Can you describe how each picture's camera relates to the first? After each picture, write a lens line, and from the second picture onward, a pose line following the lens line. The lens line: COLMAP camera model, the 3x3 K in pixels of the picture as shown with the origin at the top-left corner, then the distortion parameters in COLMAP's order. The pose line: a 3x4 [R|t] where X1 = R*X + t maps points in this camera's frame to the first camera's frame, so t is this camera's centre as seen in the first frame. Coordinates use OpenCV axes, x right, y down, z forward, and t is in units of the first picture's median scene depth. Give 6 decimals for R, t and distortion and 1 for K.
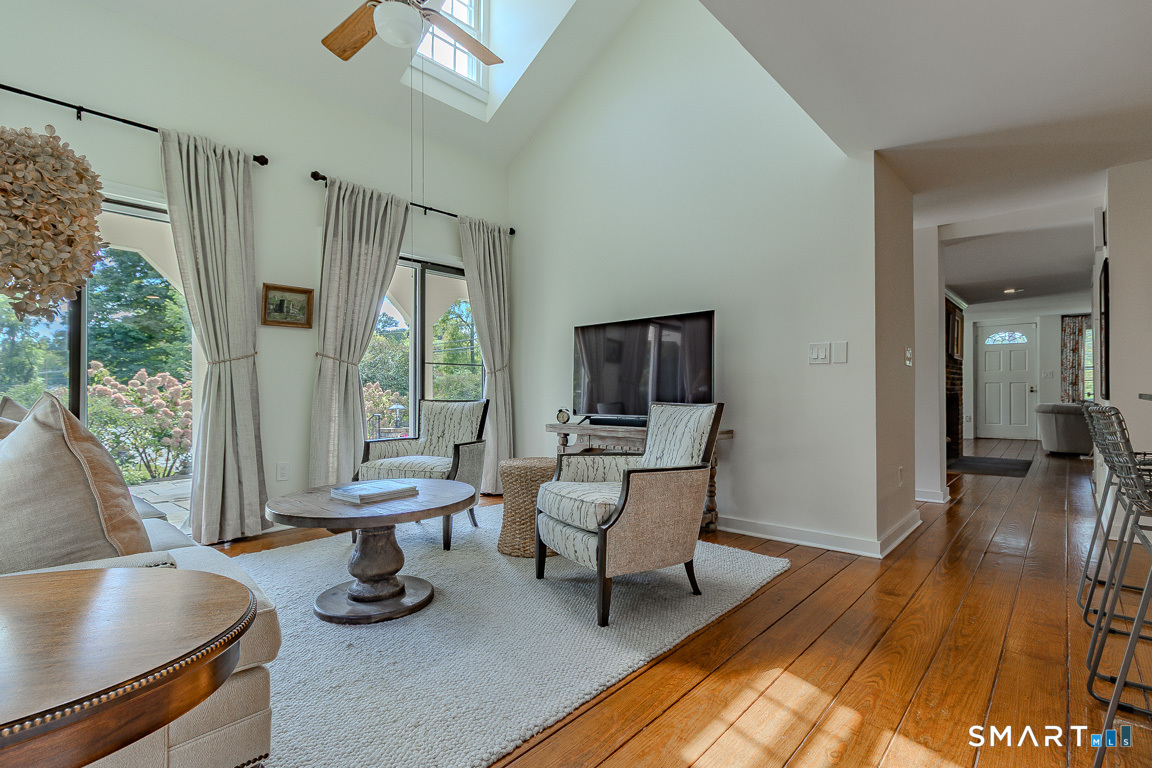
lens RADIAL K [[546.7, 0, 579.4], [0, 546.7, 376.1], [0, 0, 1]] dist [0.001631, 0.000326]
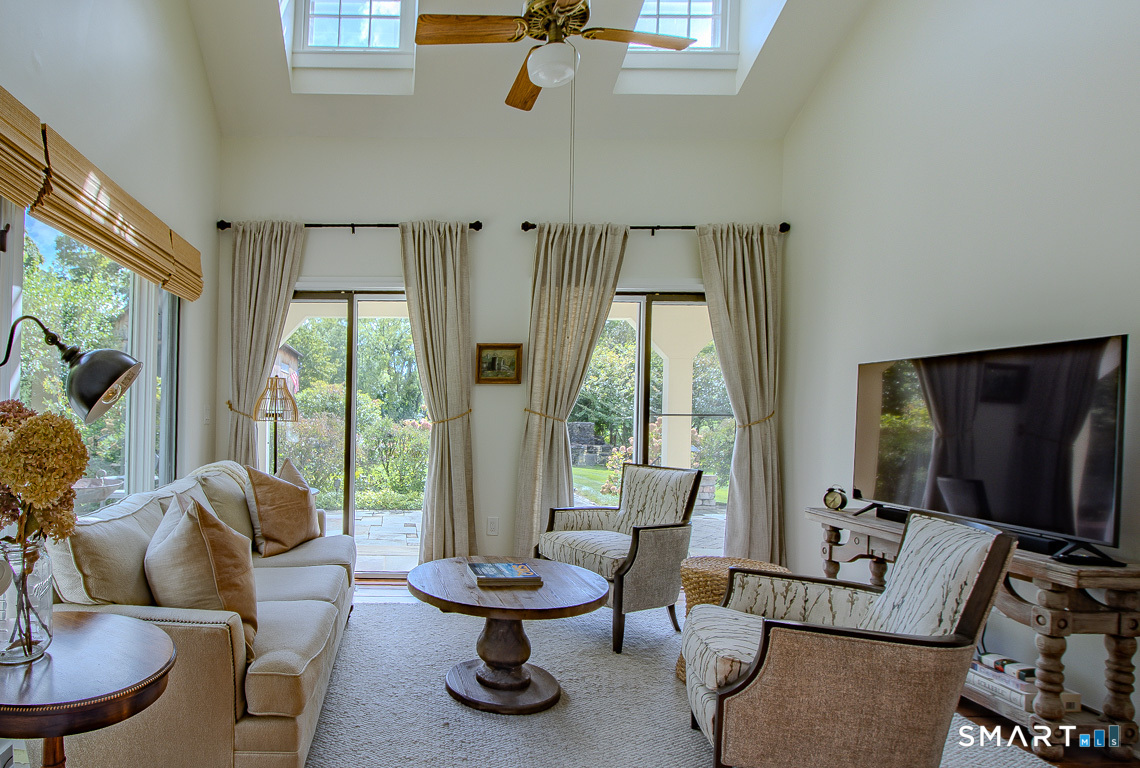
lens RADIAL K [[764.8, 0, 569.9], [0, 764.8, 312.3], [0, 0, 1]] dist [-0.004589, -0.005973]
pose [[0.648172, -0.023715, -0.761124, 0.606028], [0.019664, 0.999703, -0.014402, -0.188807], [0.761240, -0.005631, 0.648446, 0.167534]]
